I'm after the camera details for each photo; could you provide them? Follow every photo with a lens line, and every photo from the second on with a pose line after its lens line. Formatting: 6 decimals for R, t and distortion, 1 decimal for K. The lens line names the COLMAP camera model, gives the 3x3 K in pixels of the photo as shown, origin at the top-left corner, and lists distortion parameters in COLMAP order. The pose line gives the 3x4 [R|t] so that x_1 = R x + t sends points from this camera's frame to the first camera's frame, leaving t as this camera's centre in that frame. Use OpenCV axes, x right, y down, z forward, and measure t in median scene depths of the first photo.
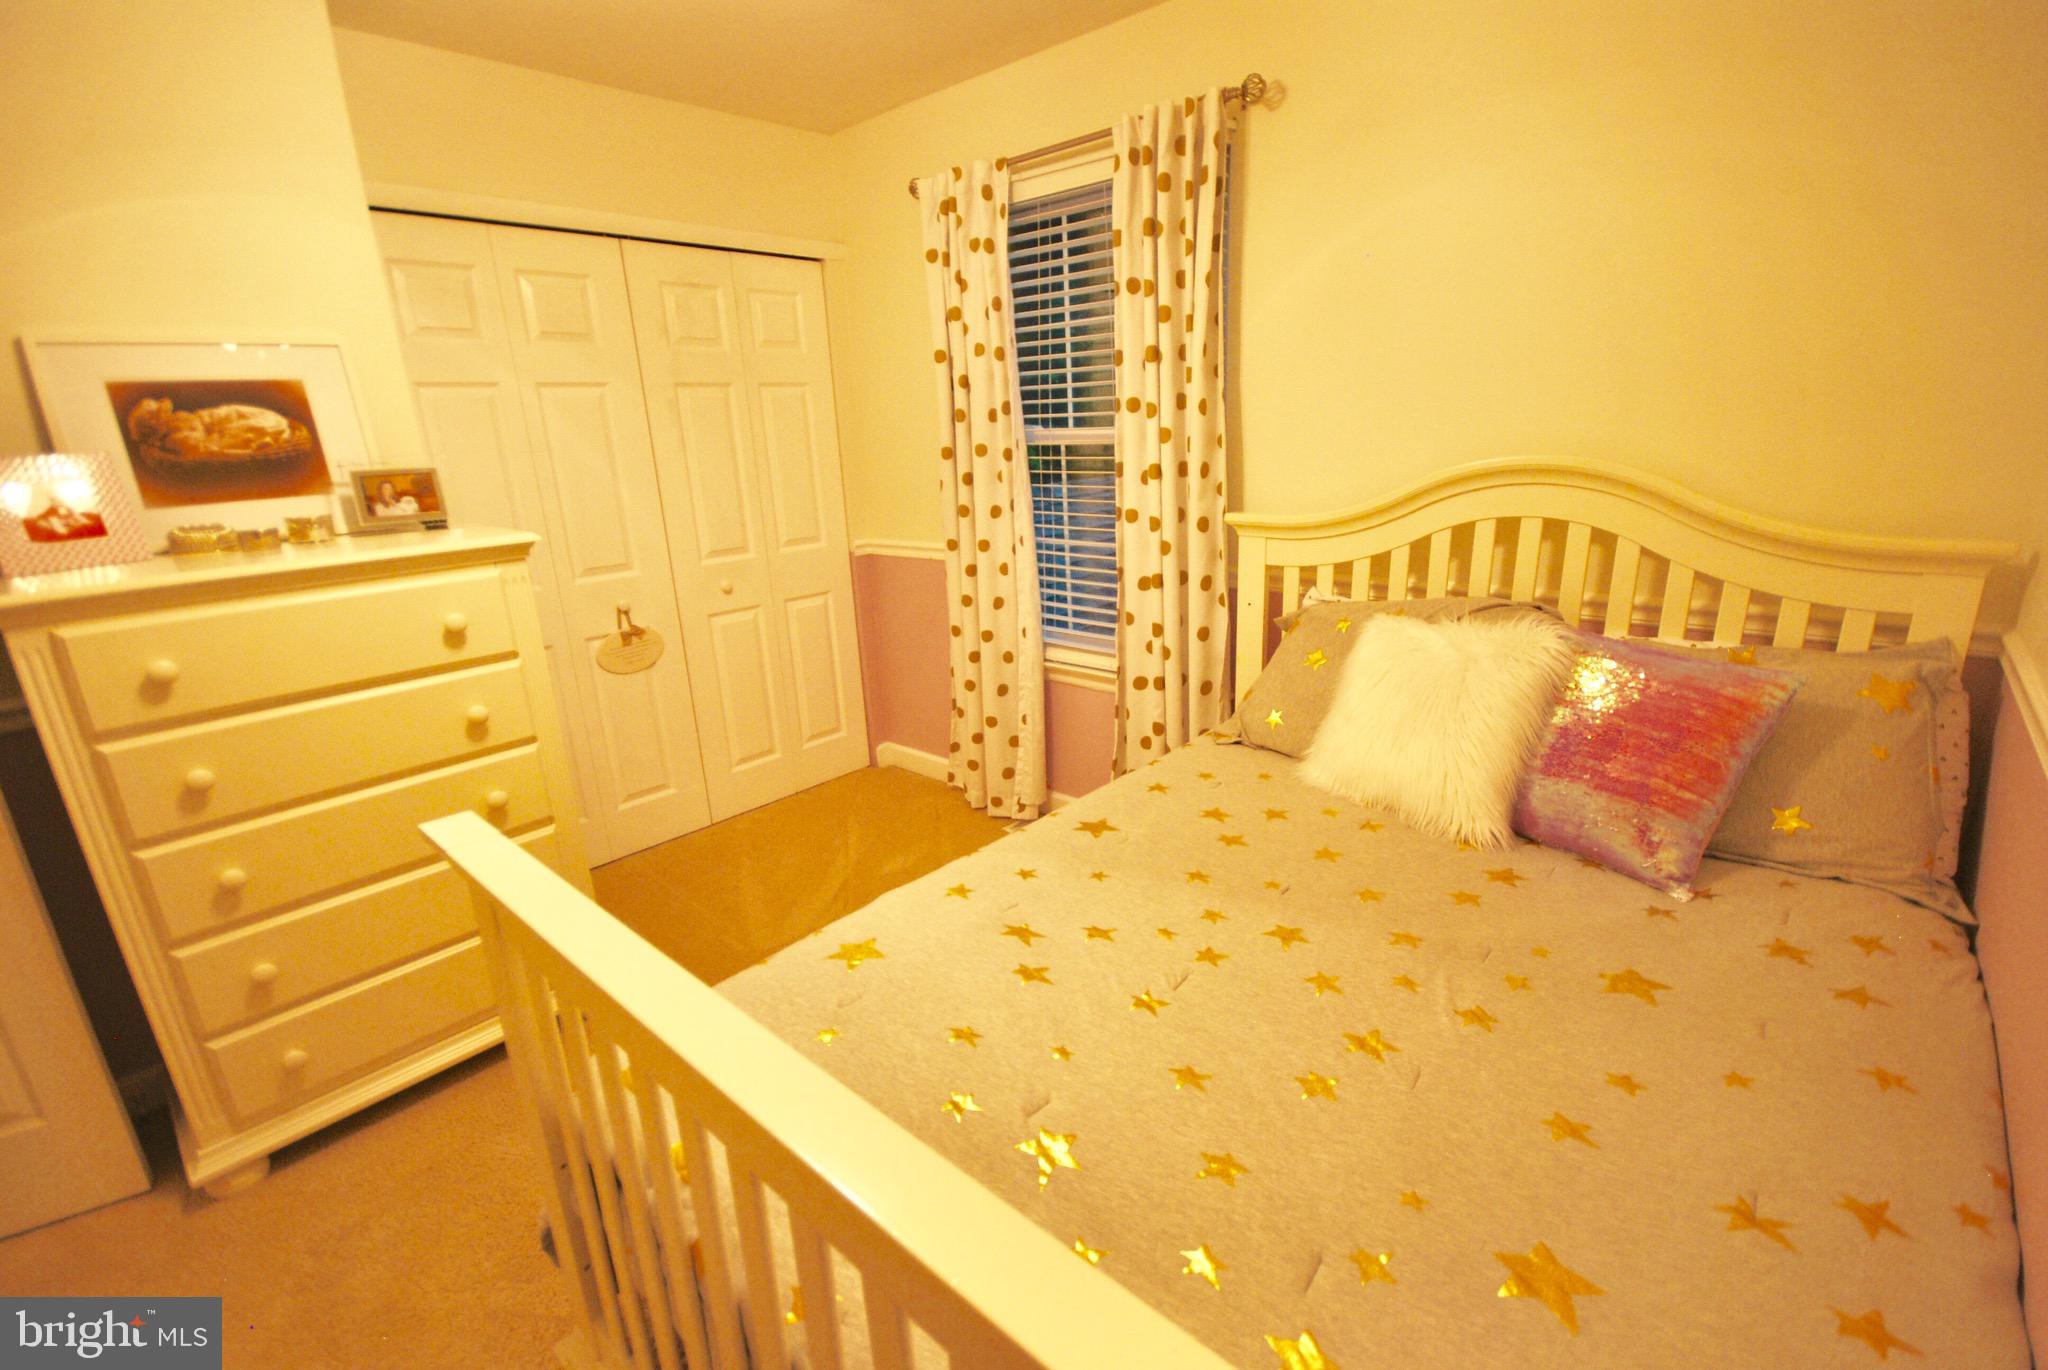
lens RADIAL K [[899.0, 0, 1023.2], [0, 899.0, 696.4], [0, 0, 1]] dist [0.004912, -0.006089]
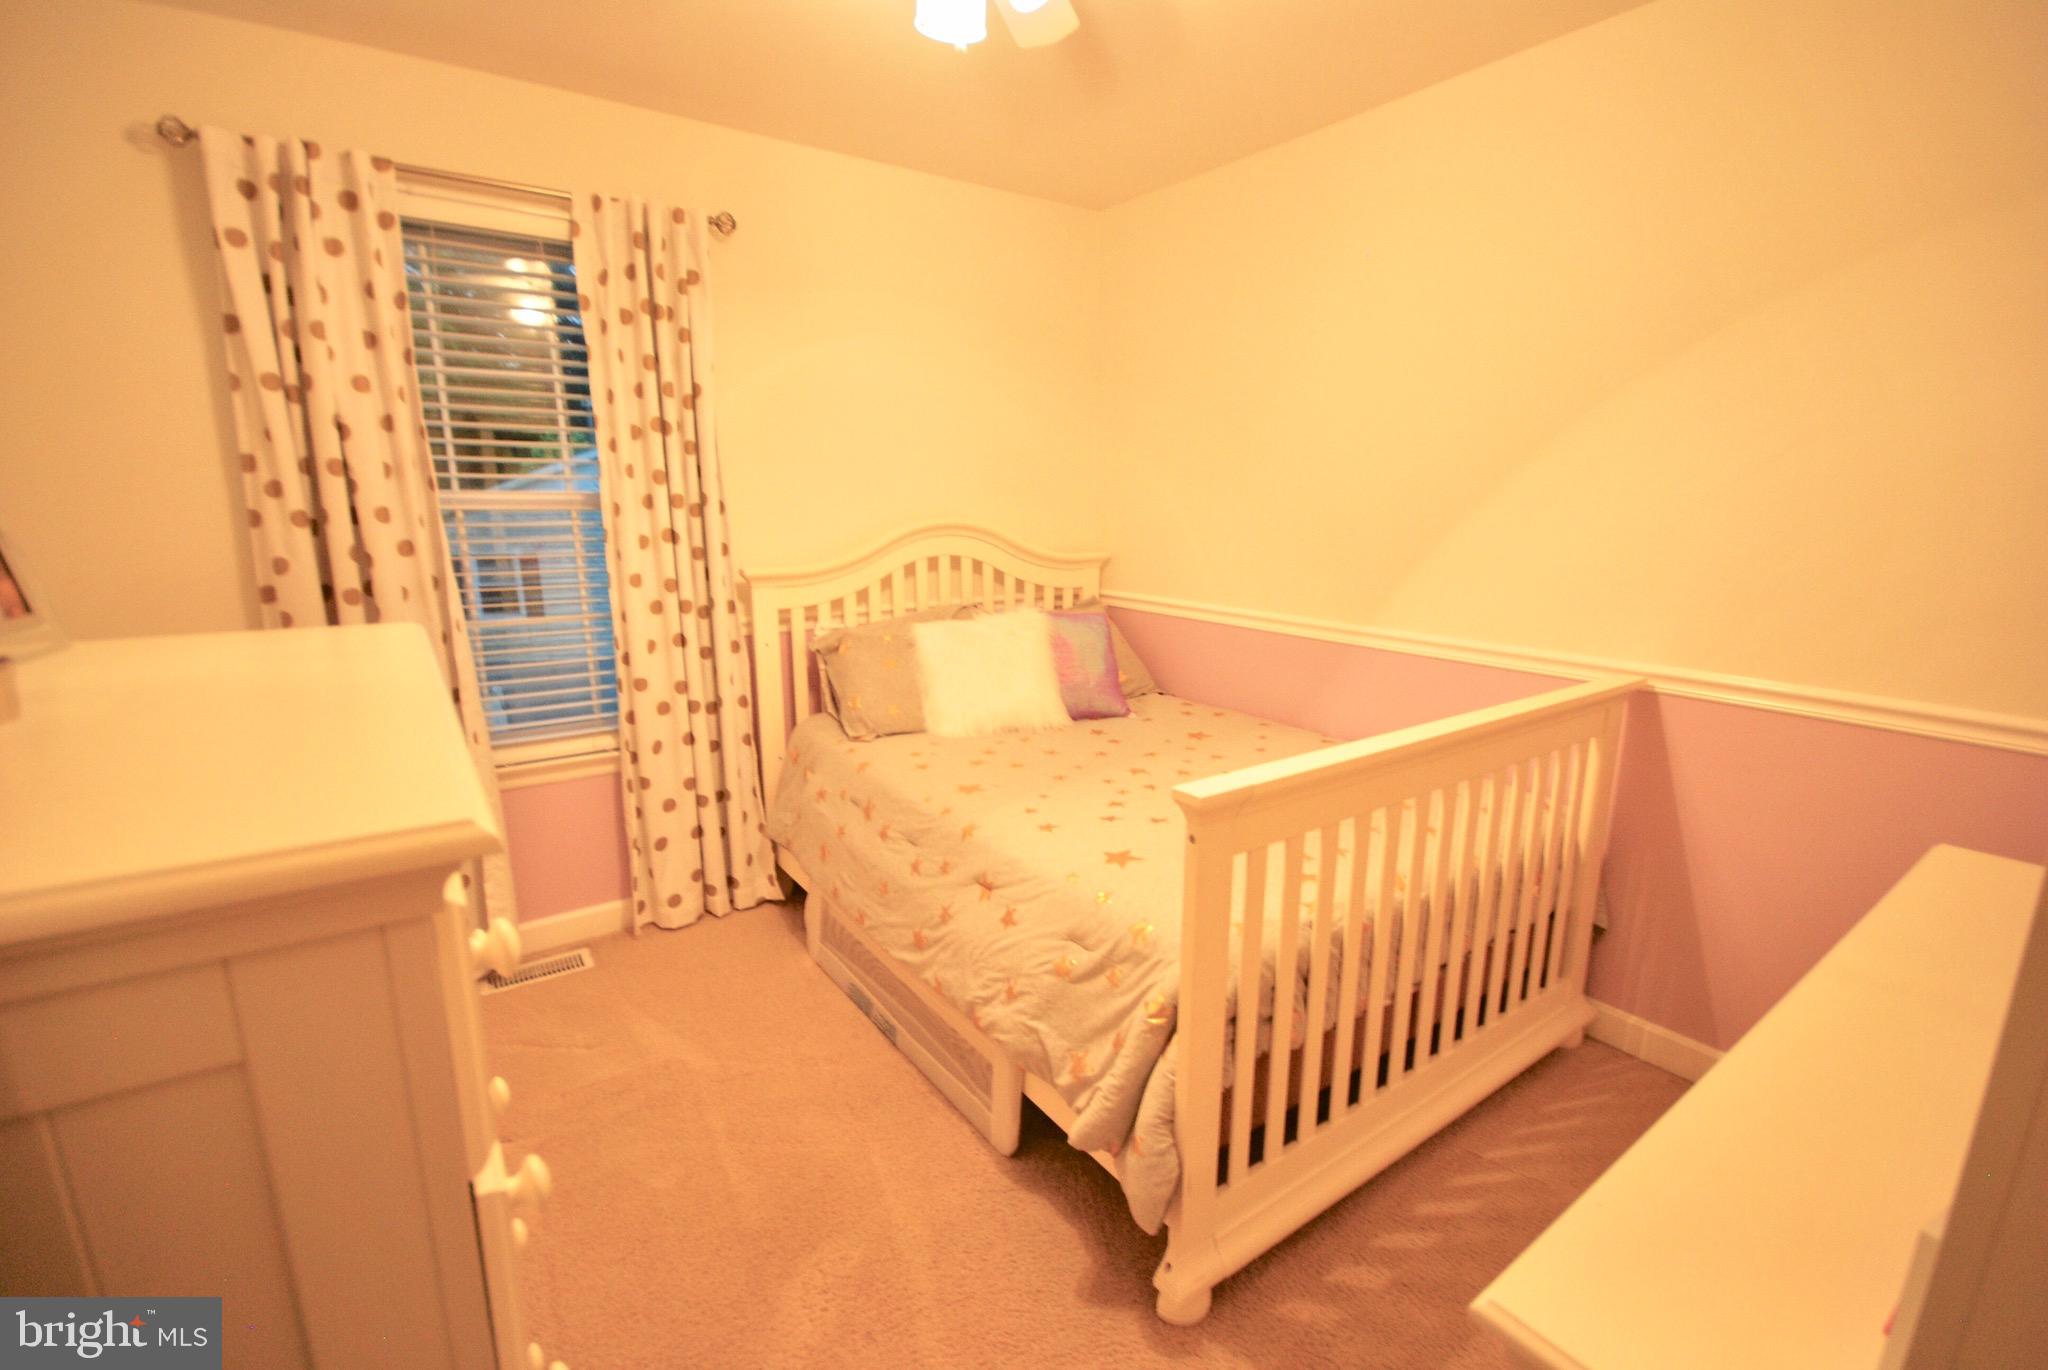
lens RADIAL K [[899.0, 0, 1023.2], [0, 899.0, 696.4], [0, 0, 1]] dist [0.004912, -0.006089]
pose [[0.223102, -0.171860, 0.959526, -1.006952], [0.275045, 0.955439, 0.107176, -0.089955], [-0.935188, 0.240002, 0.260429, 0.499199]]
